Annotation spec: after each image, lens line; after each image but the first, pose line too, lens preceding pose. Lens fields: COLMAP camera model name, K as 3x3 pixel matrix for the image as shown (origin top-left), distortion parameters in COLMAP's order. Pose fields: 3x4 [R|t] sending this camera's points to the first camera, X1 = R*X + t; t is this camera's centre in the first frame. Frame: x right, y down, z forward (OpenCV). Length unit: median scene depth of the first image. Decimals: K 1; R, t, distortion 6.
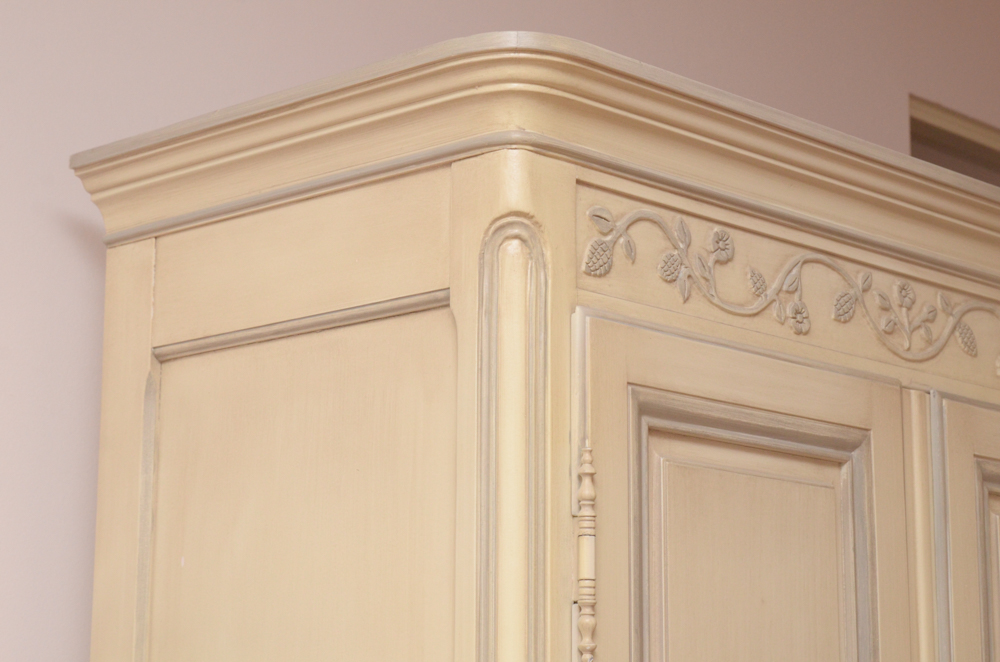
lens RADIAL K [[2275.2, 0, 500.0], [0, 2275.2, 331.0], [0, 0, 1]] dist [-0.001667, -0.059446]
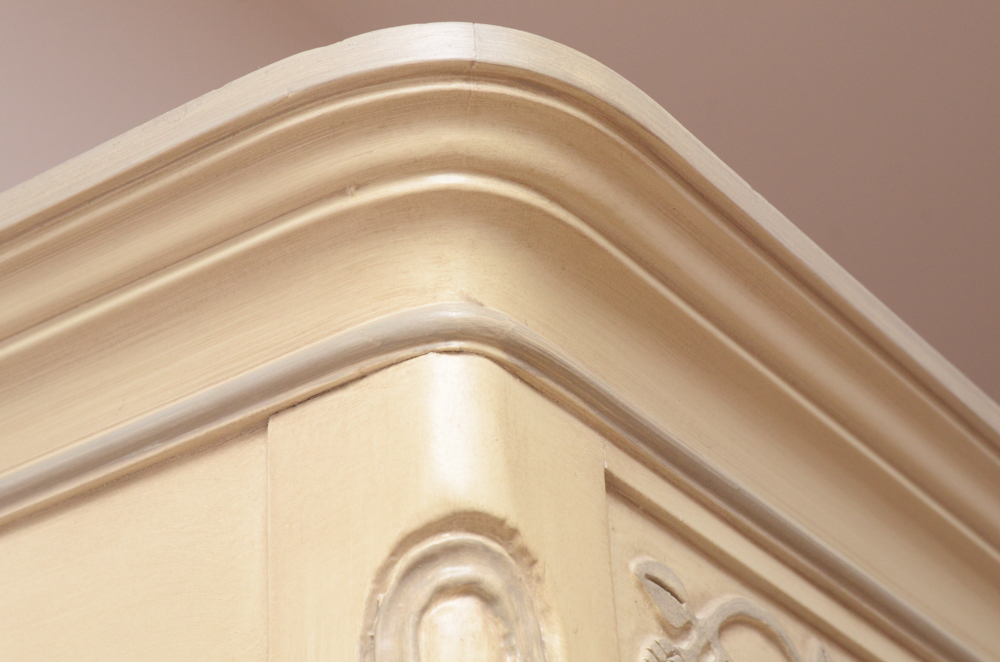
lens RADIAL K [[2687.5, 0, 500.0], [0, 2687.5, 331.0], [0, 0, 1]] dist [0.053345, -0.305603]
pose [[0.987633, 0.029597, 0.153965, -0.052562], [0.025882, 0.937770, -0.346292, 0.064426], [-0.154633, 0.345995, 0.925406, 0.603099]]
